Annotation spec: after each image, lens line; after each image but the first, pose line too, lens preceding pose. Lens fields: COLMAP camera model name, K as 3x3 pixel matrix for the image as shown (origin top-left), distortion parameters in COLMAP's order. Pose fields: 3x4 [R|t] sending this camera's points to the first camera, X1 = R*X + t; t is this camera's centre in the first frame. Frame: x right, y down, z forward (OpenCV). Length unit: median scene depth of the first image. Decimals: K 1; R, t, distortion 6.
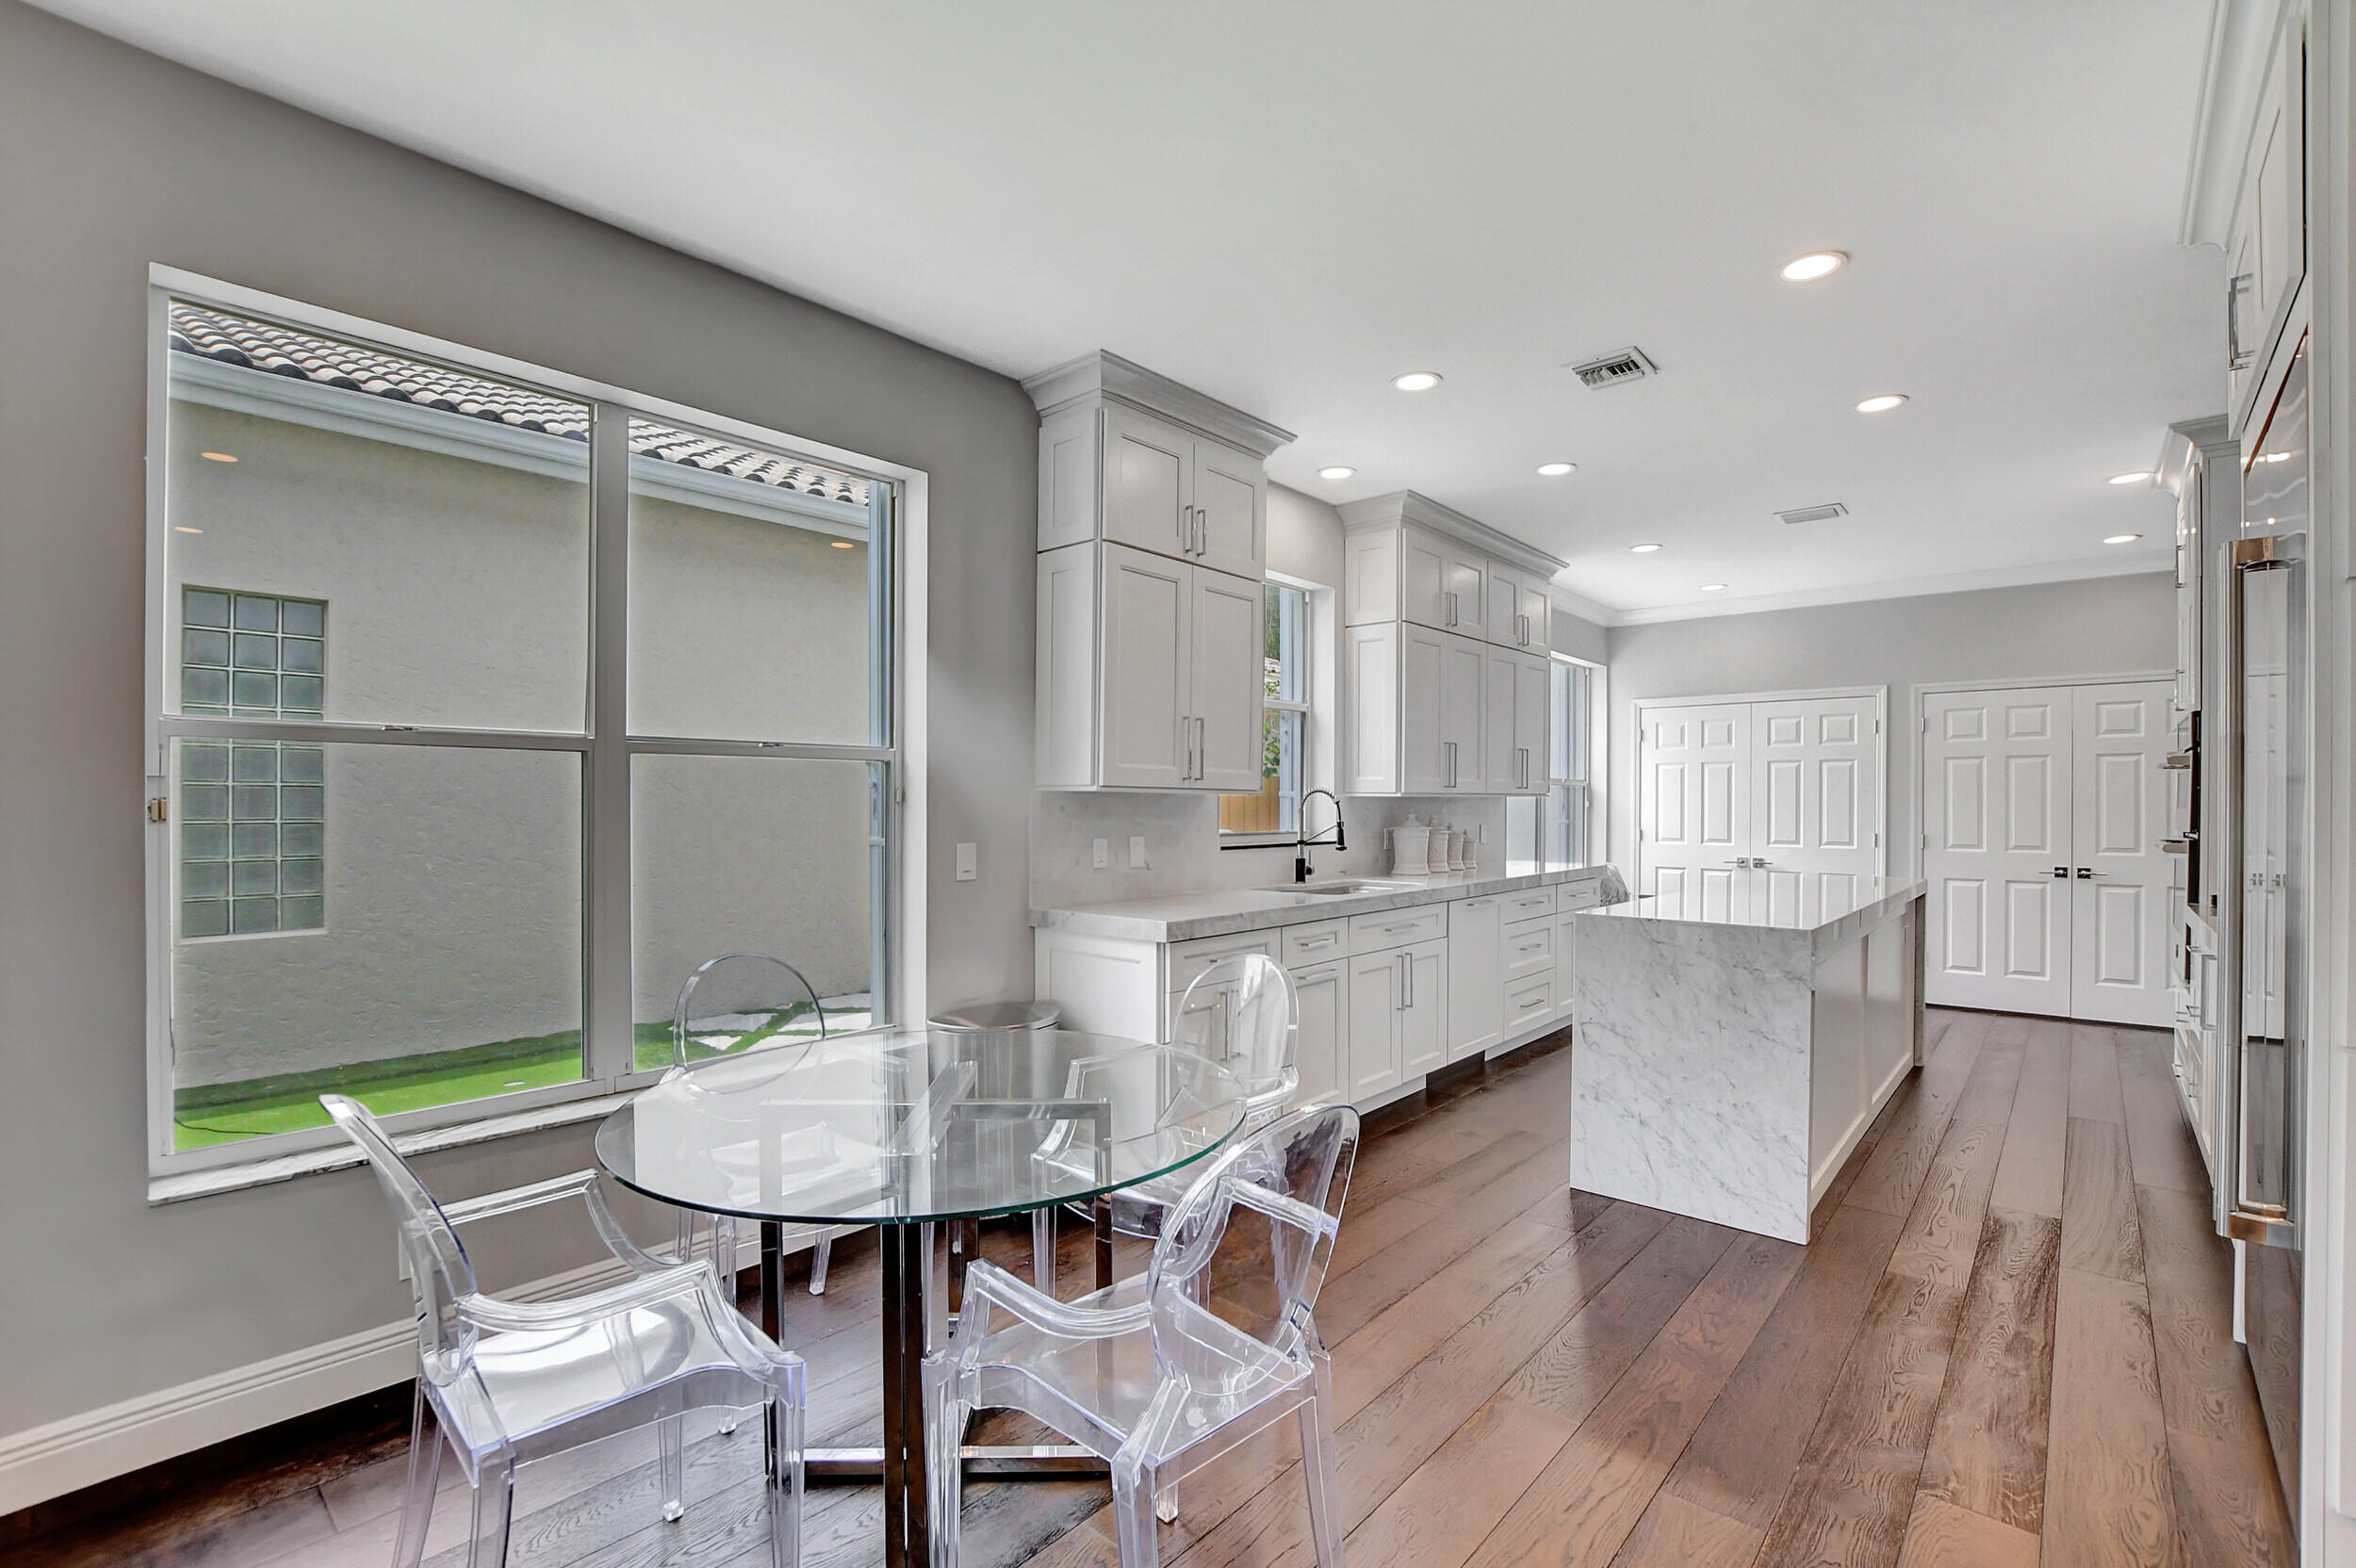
lens RADIAL K [[1067.1, 0, 1173.7], [0, 1067.1, 791.7], [0, 0, 1]] dist [-0.020978, -0.000282]
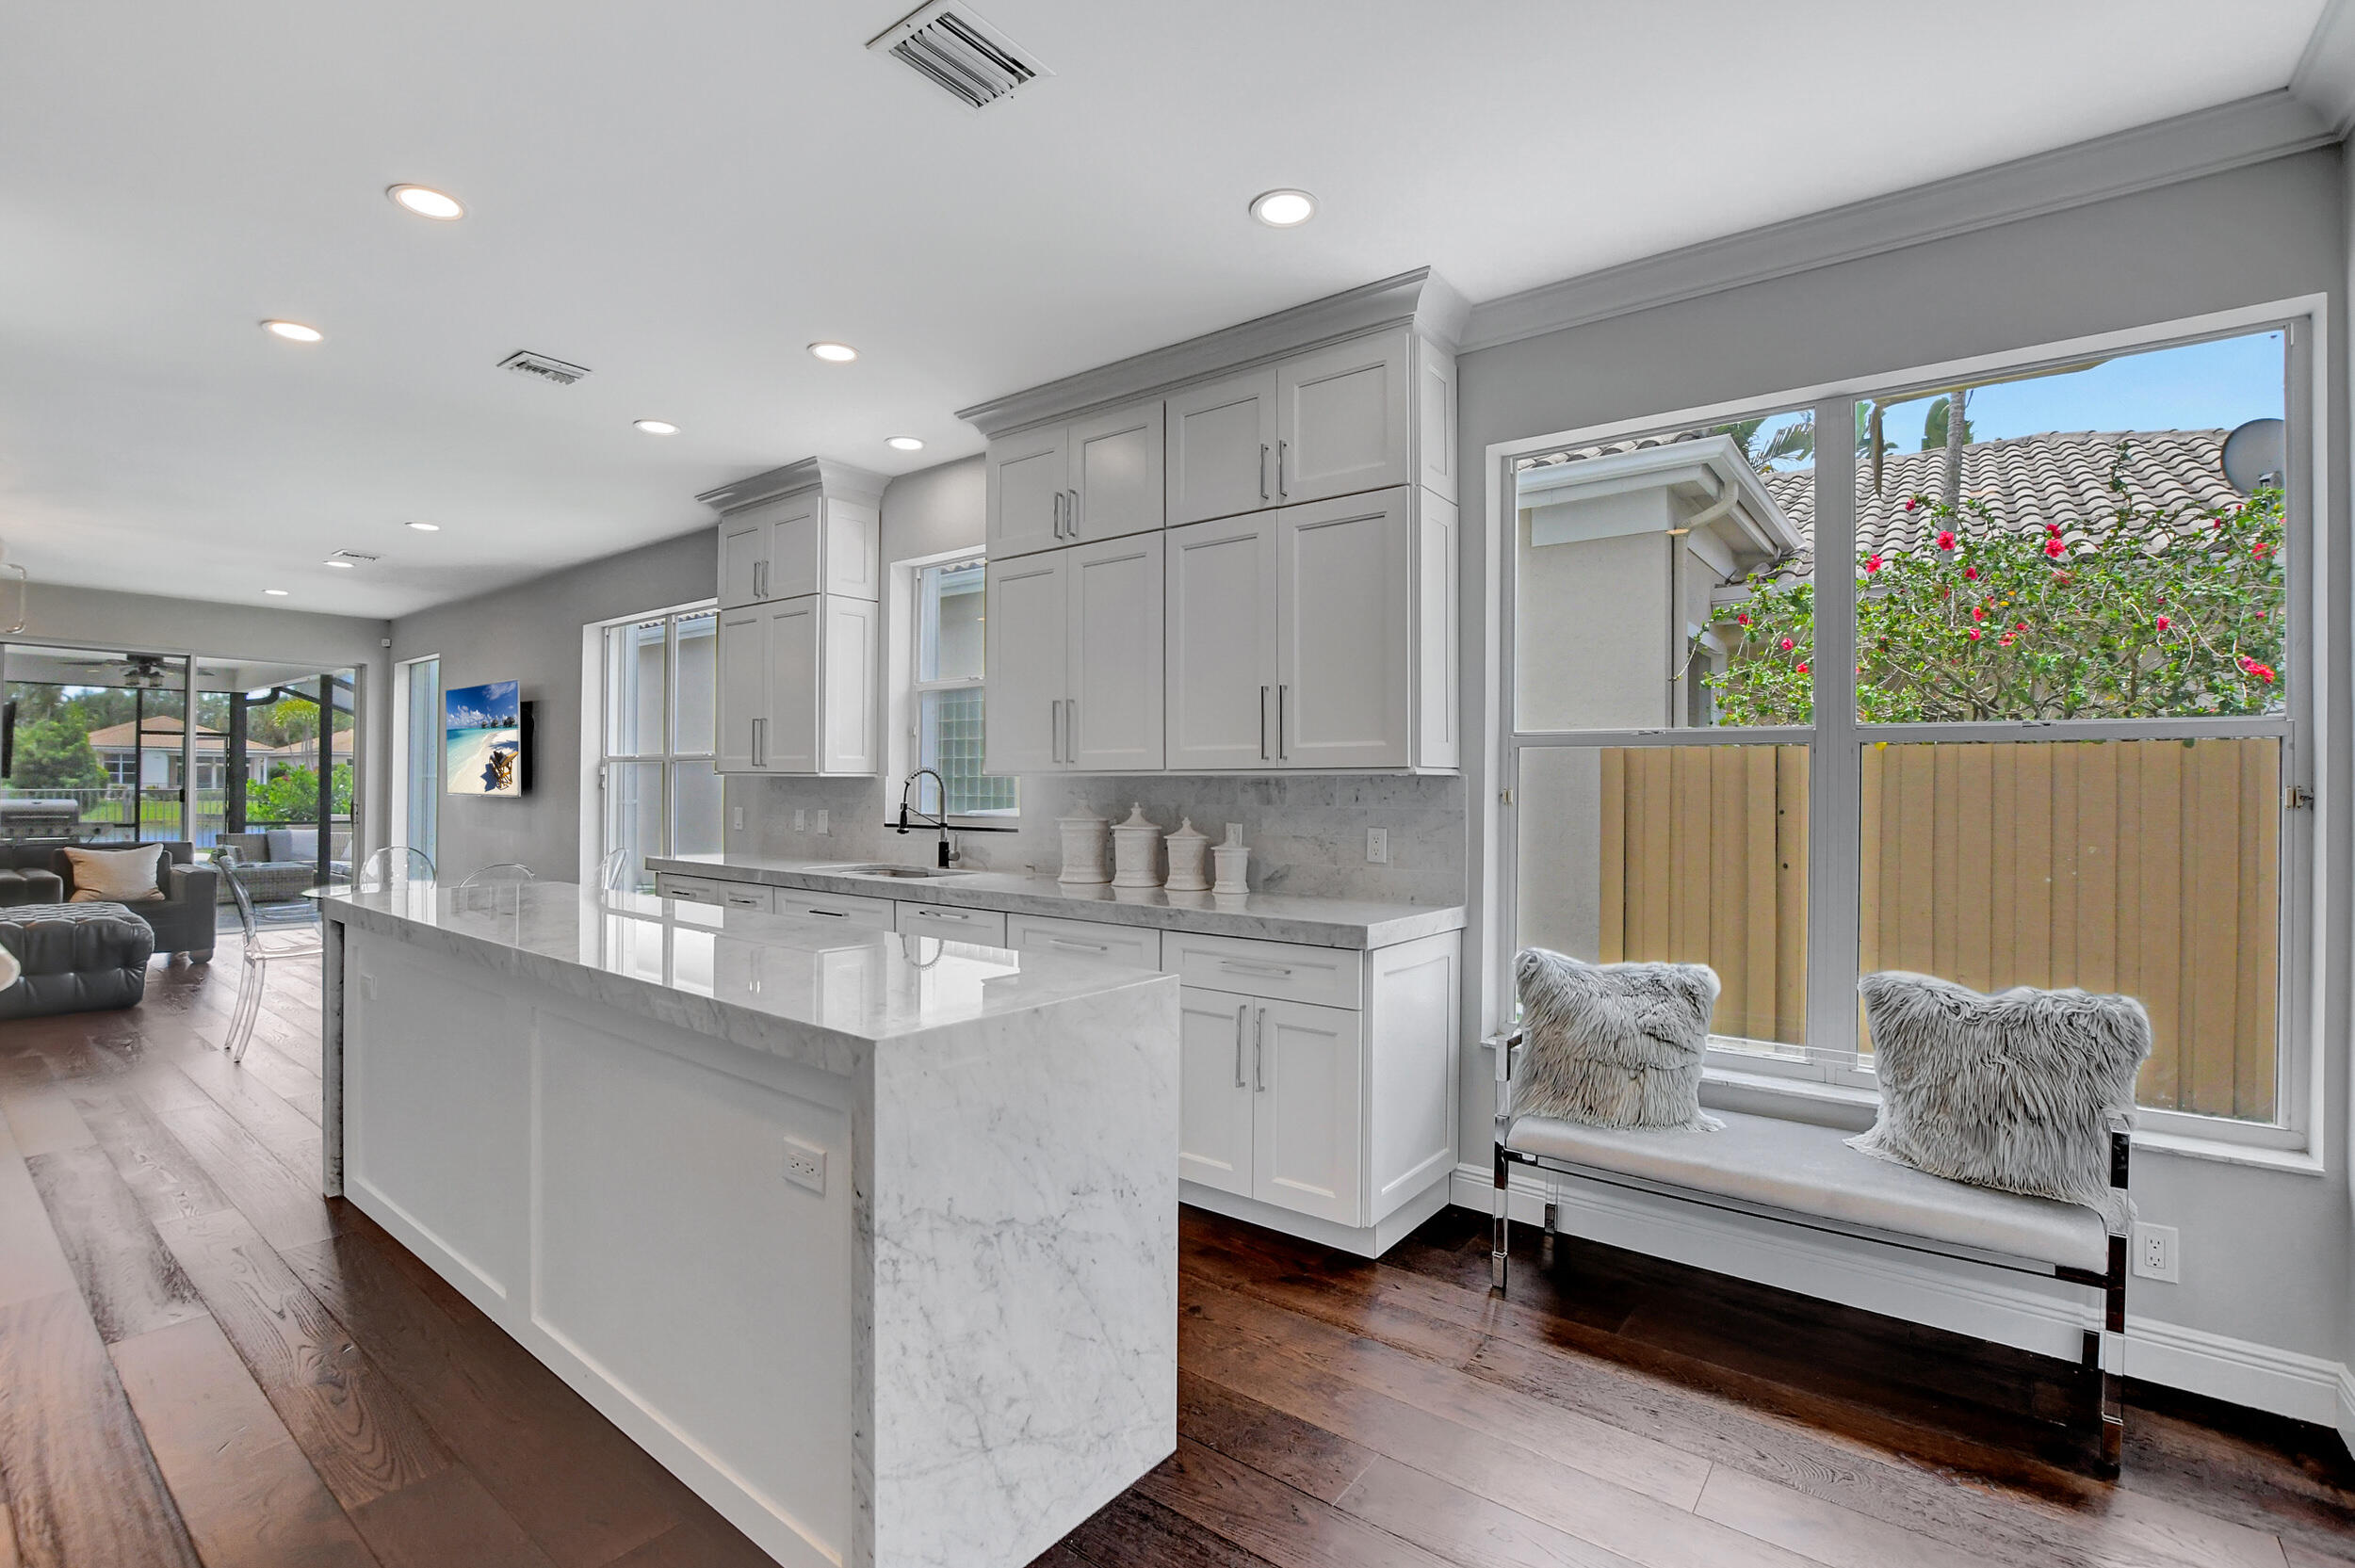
lens RADIAL K [[1066.5, 0, 1165.2], [0, 1066.5, 779.7], [0, 0, 1]] dist [-0.020978, -0.000282]
pose [[0.048499, -0.010671, -0.998766, 1.083347], [-0.002982, 0.999937, -0.010828, 0.015704], [0.998819, 0.003503, 0.048464, 1.145441]]
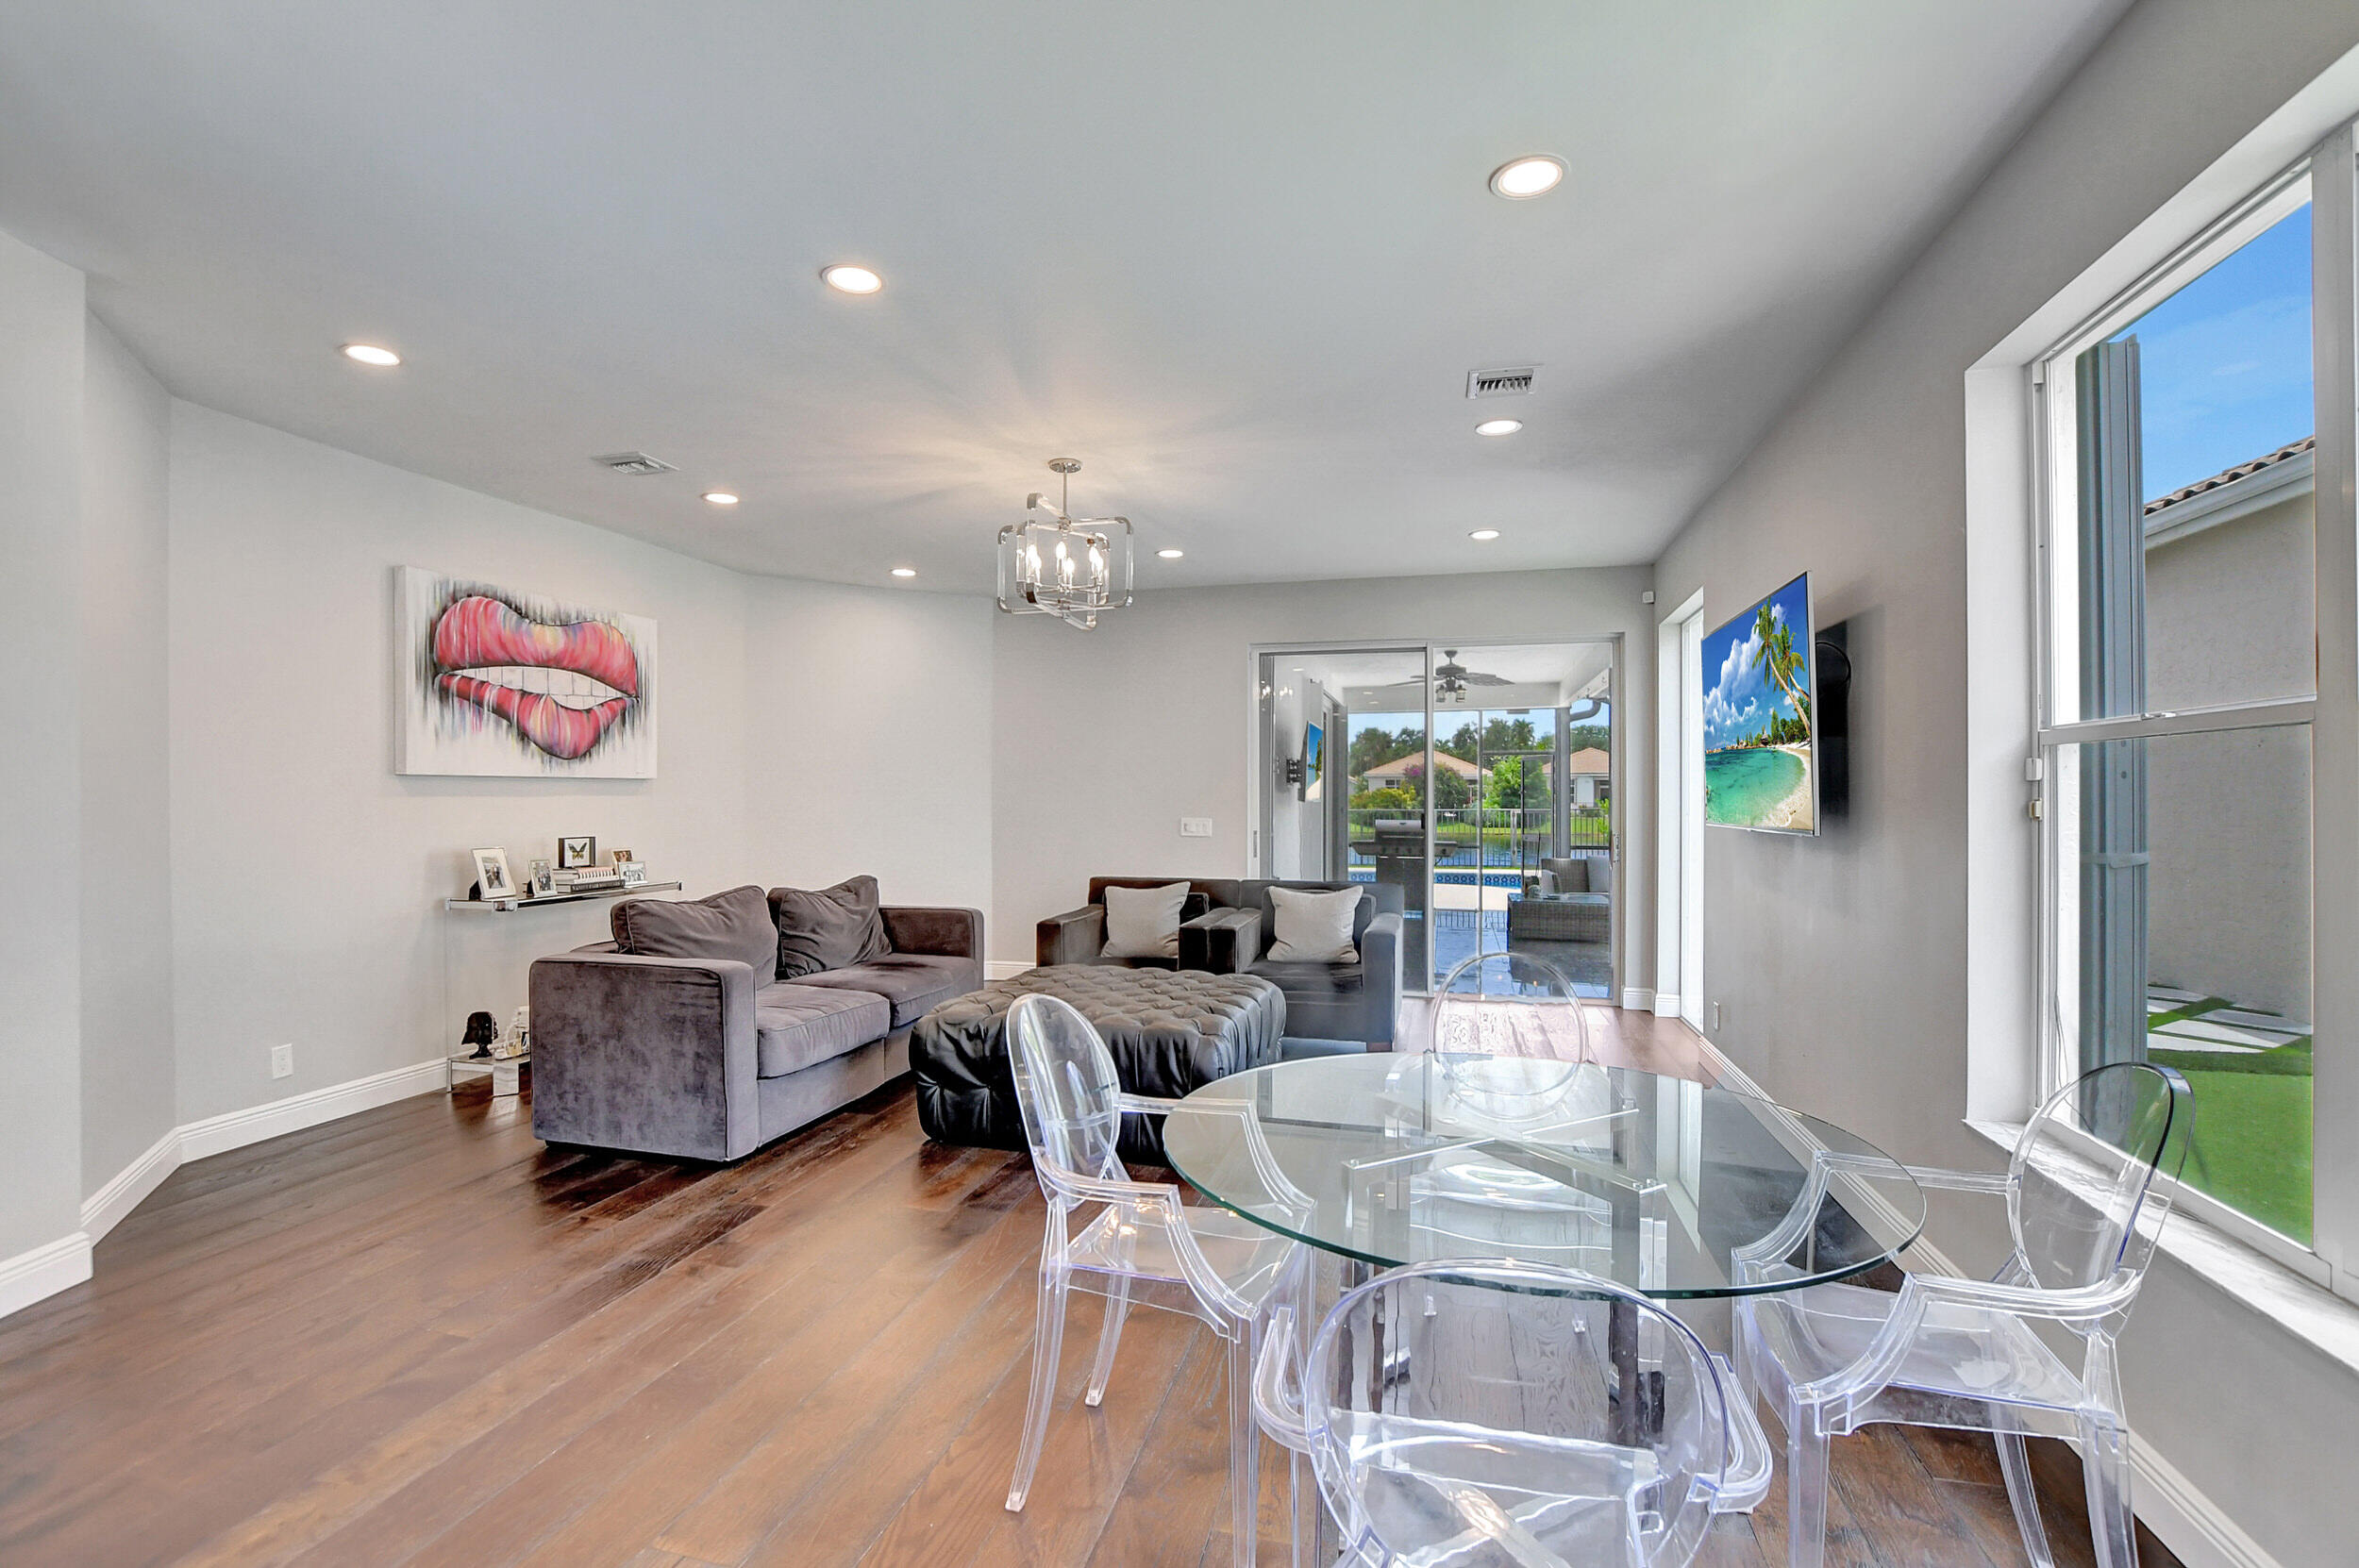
lens RADIAL K [[1068.4, 0, 1177.3], [0, 1068.4, 798.2], [0, 0, 1]] dist [-0.020978, -0.000282]
pose [[-0.888446, -0.003362, -0.458969, 0.176441], [-0.000337, 0.999978, -0.006674, 0.007089], [0.458982, -0.005774, -0.888427, 0.698500]]
